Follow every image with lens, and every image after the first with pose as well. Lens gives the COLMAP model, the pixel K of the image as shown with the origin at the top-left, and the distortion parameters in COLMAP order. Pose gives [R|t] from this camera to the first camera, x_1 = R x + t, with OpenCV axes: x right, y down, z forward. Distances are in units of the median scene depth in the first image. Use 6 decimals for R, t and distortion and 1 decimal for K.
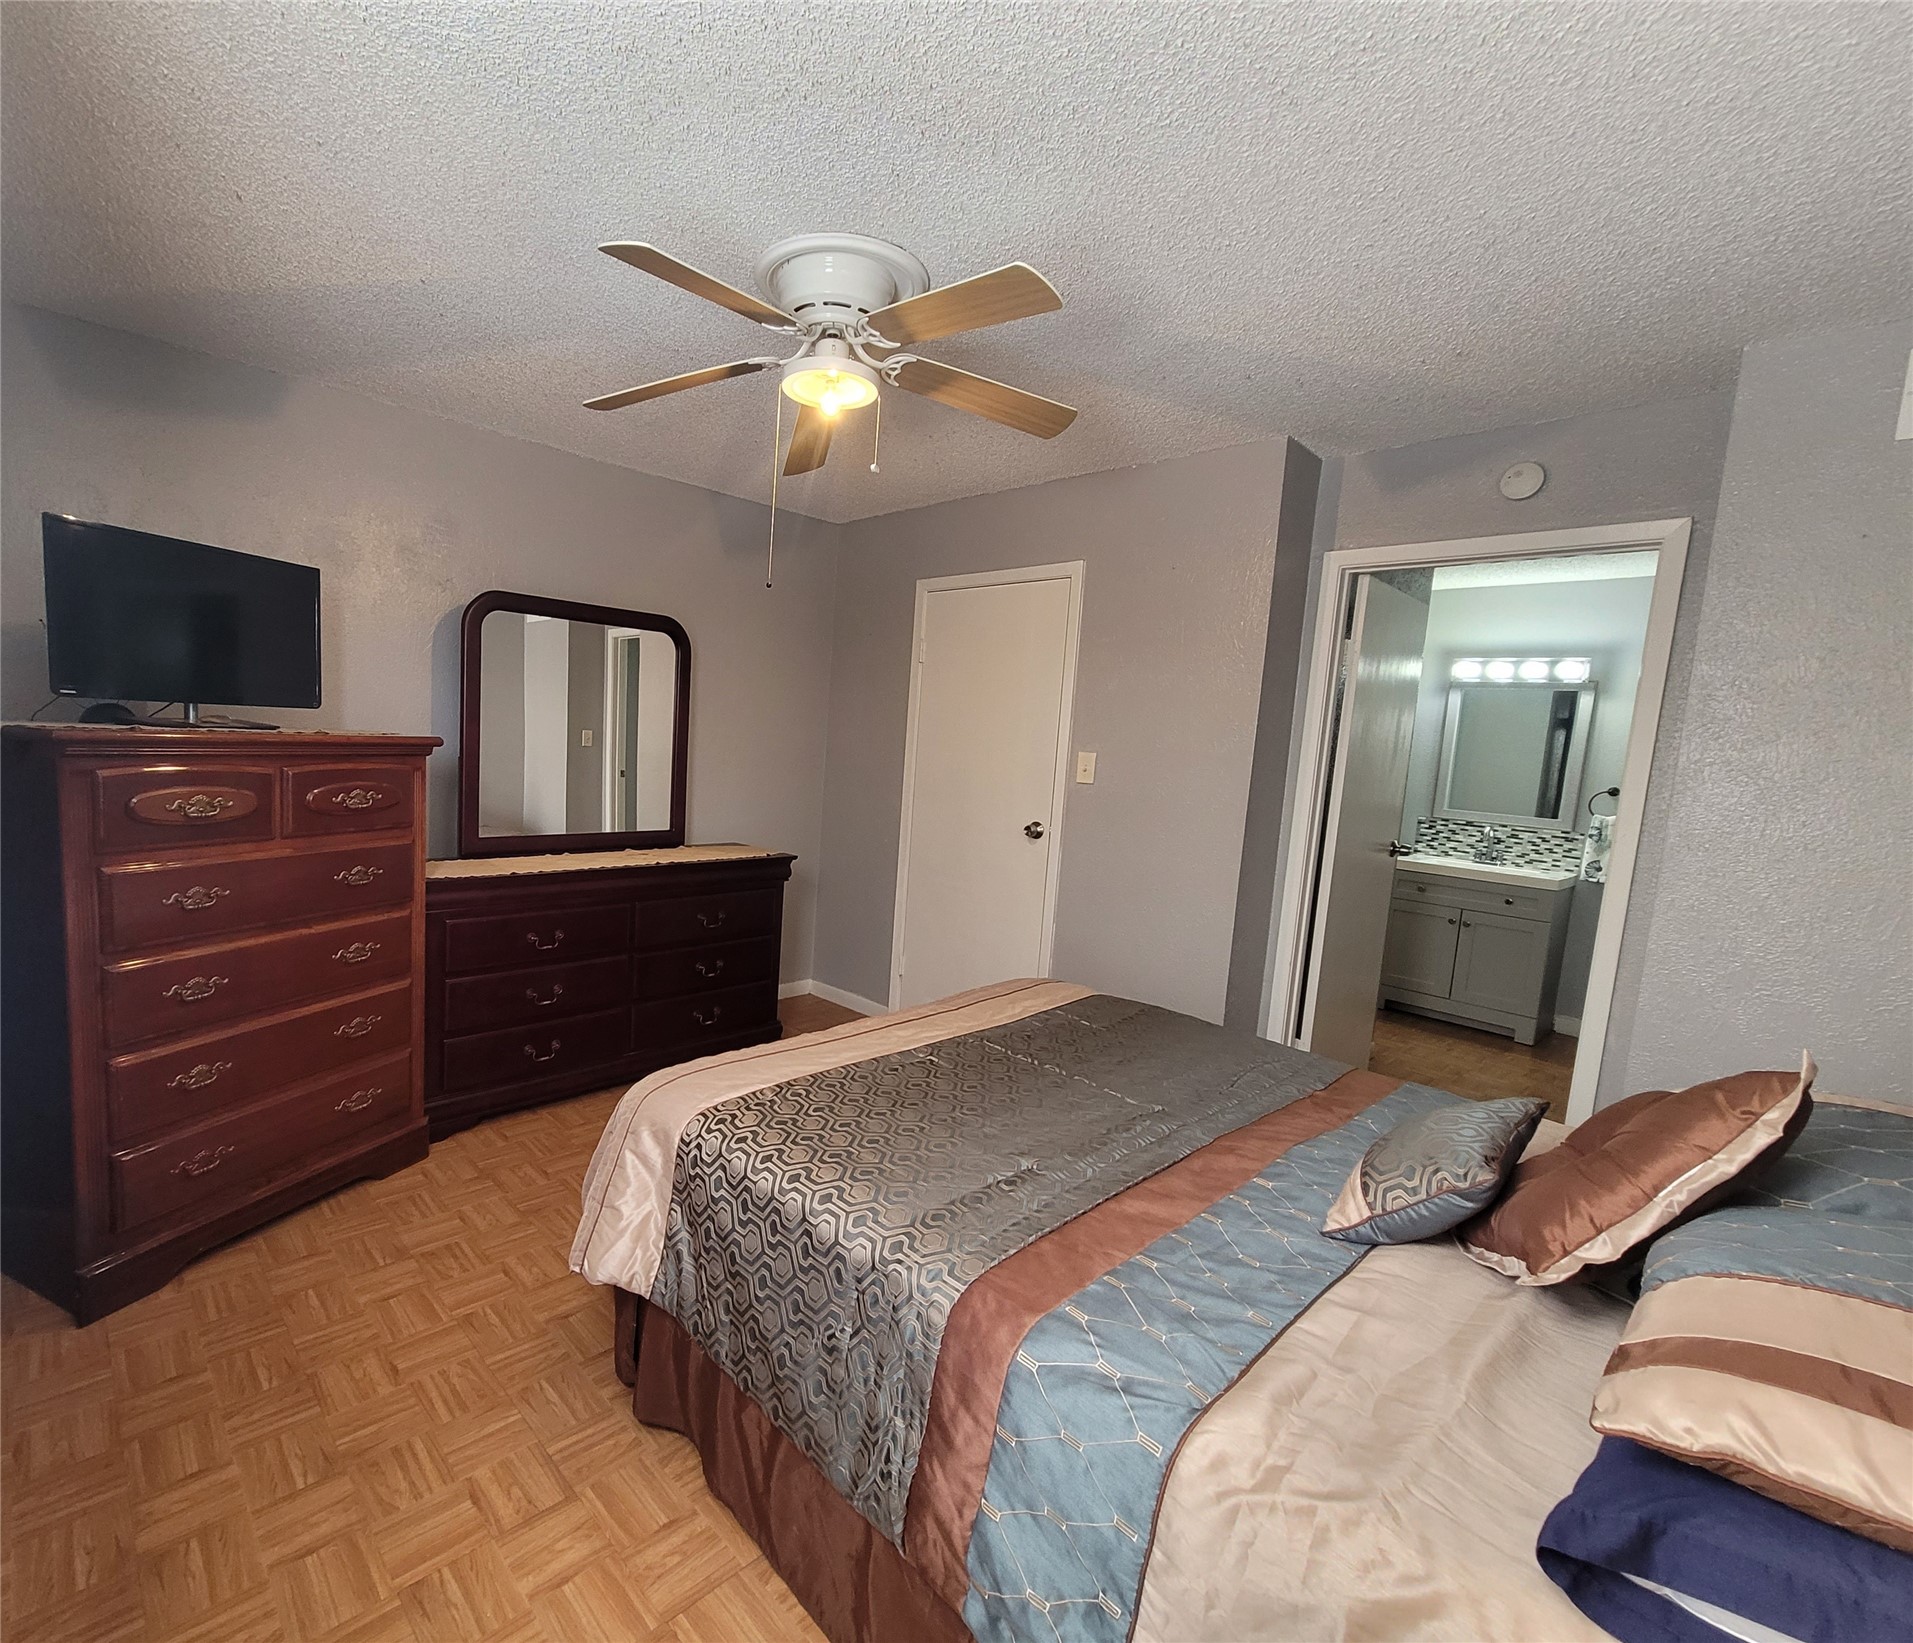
lens RADIAL K [[742.4, 0, 949.4], [0, 742.4, 821.0], [0, 0, 1]] dist [0.001658, 0.000061]
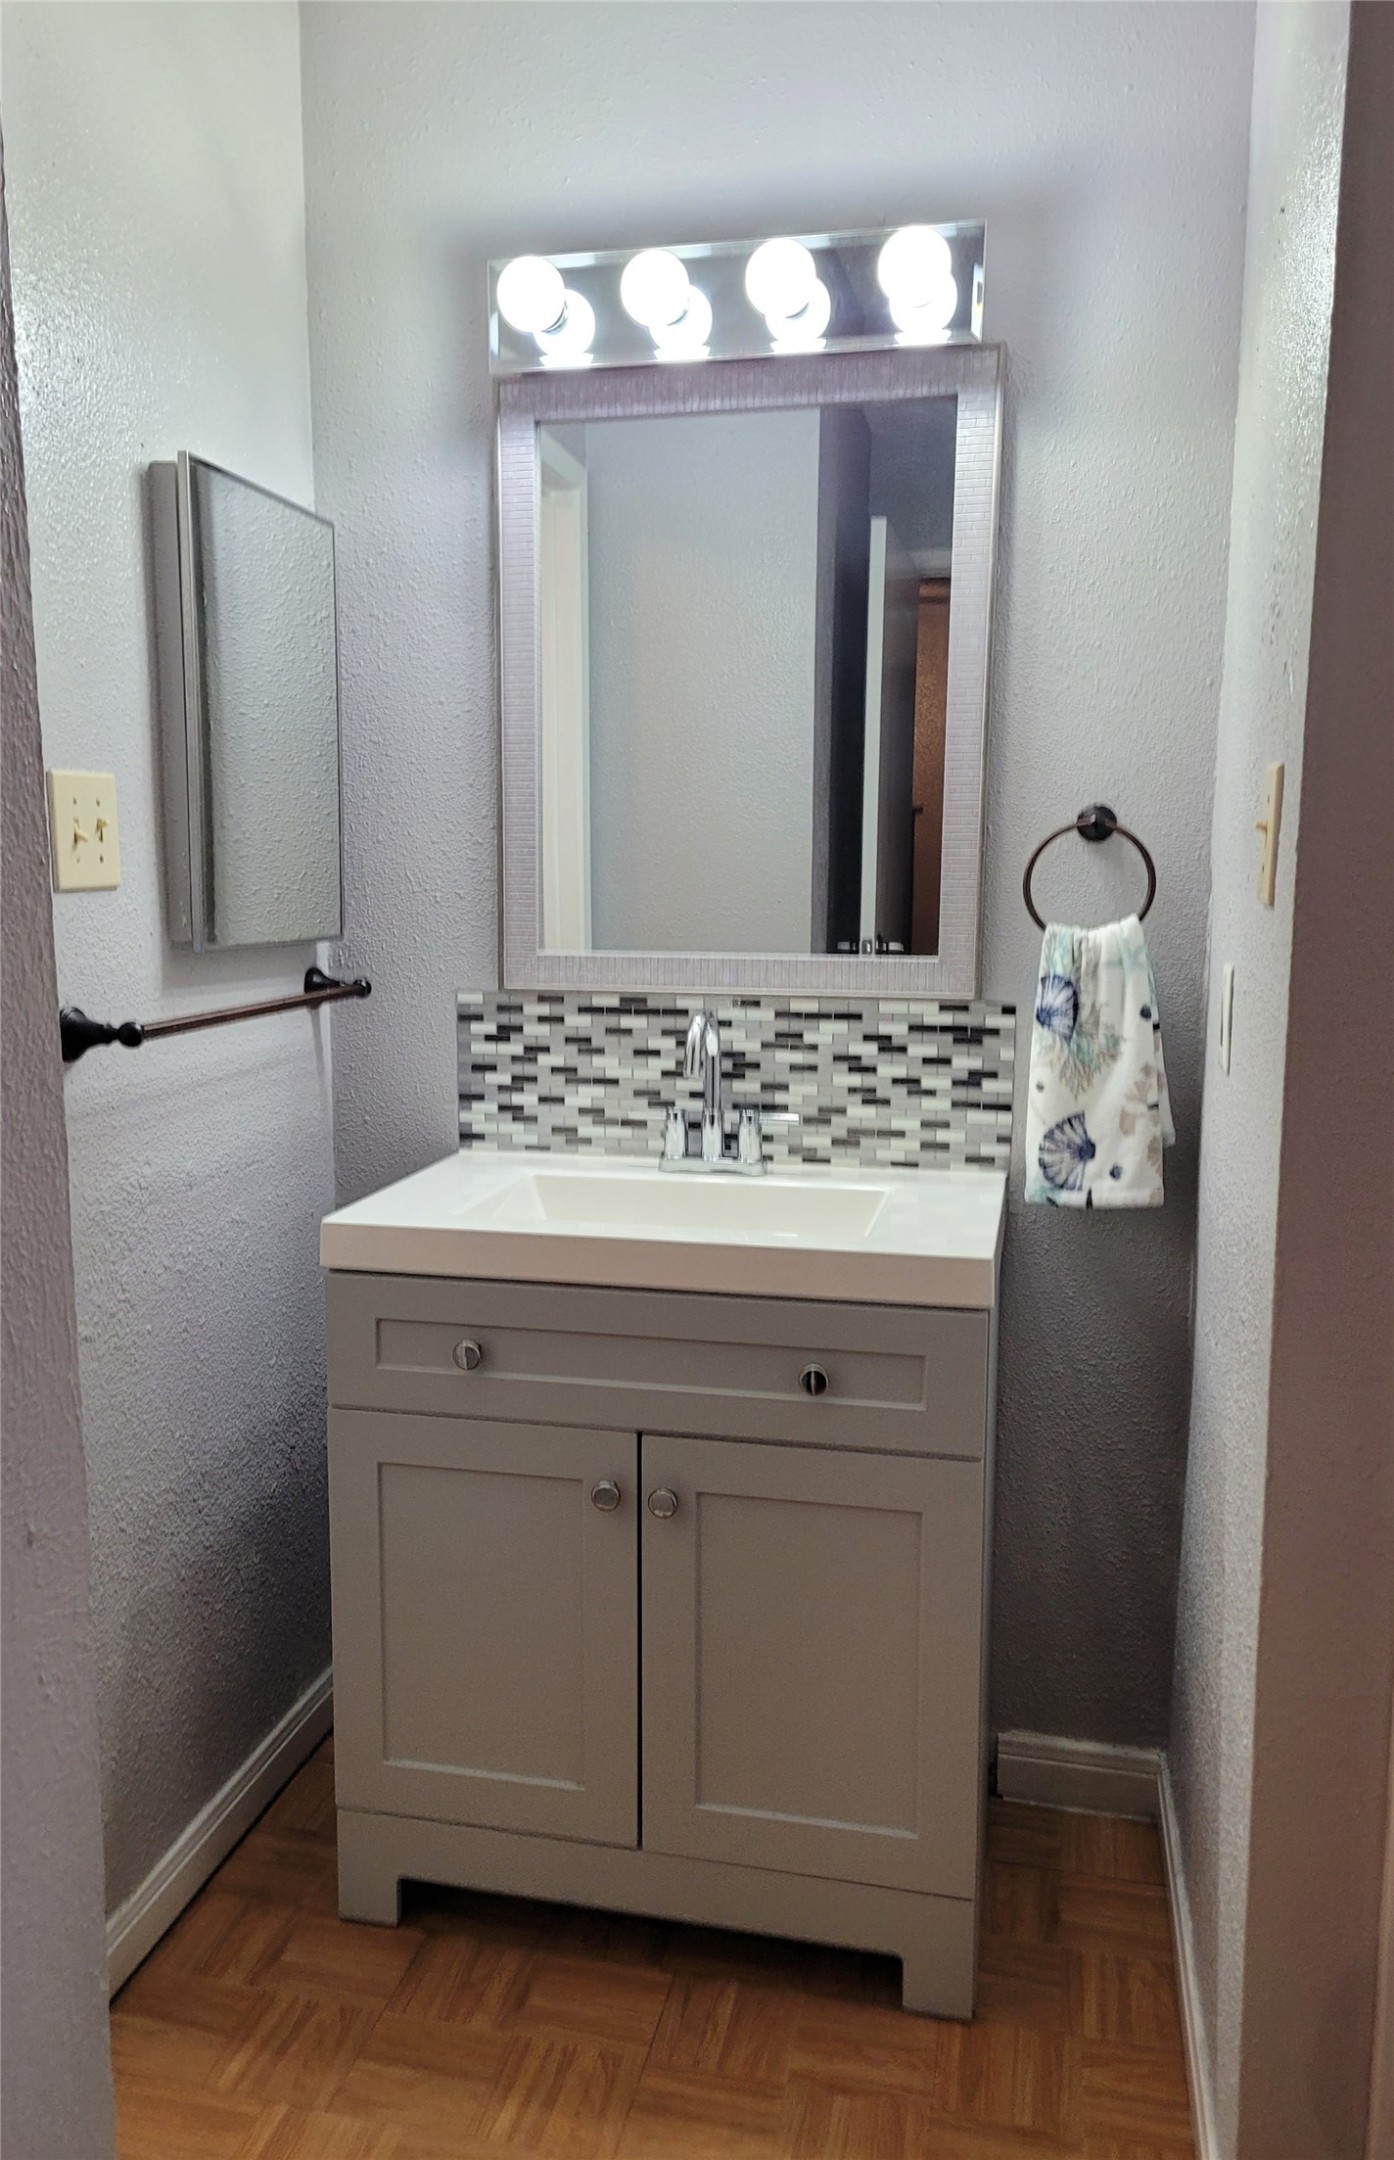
lens RADIAL K [[1577.9, 0, 696.1], [0, 1577.9, 1081.9], [0, 0, 1]] dist [-0.000182, 0.000153]
pose [[0.800946, -0.143807, 0.581210, 0.441409], [0.113361, 0.989593, 0.088634, -0.015658], [-0.587908, -0.005104, 0.808912, 0.610346]]
